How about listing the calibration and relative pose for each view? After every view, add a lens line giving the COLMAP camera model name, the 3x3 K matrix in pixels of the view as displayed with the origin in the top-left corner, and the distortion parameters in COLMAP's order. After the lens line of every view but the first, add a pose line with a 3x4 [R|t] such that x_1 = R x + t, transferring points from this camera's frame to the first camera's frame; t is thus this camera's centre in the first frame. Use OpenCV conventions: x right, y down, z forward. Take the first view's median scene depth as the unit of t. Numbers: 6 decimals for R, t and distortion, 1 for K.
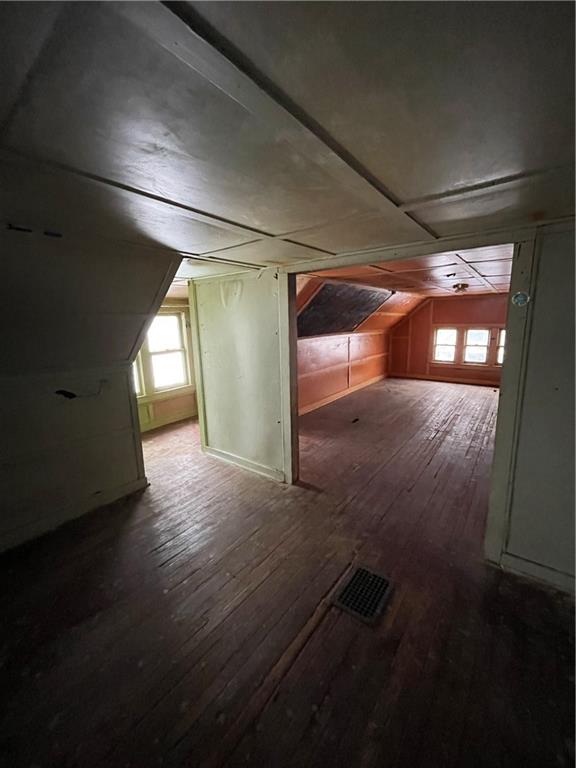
lens RADIAL K [[308.9, 0, 289.6], [0, 308.9, 382.1], [0, 0, 1]] dist [0.001813, -0.000176]
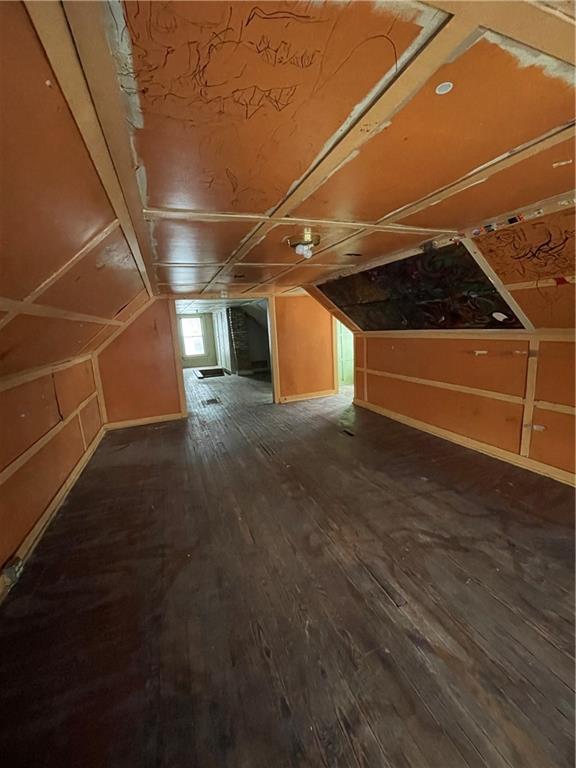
lens RADIAL K [[308.9, 0, 287.3], [0, 308.9, 384.3], [0, 0, 1]] dist [0.001813, -0.000176]
pose [[-0.525260, 0.213500, -0.823723, 0.681104], [-0.091385, 0.948262, 0.304053, -0.172881], [0.846020, 0.234983, -0.478574, 0.864718]]
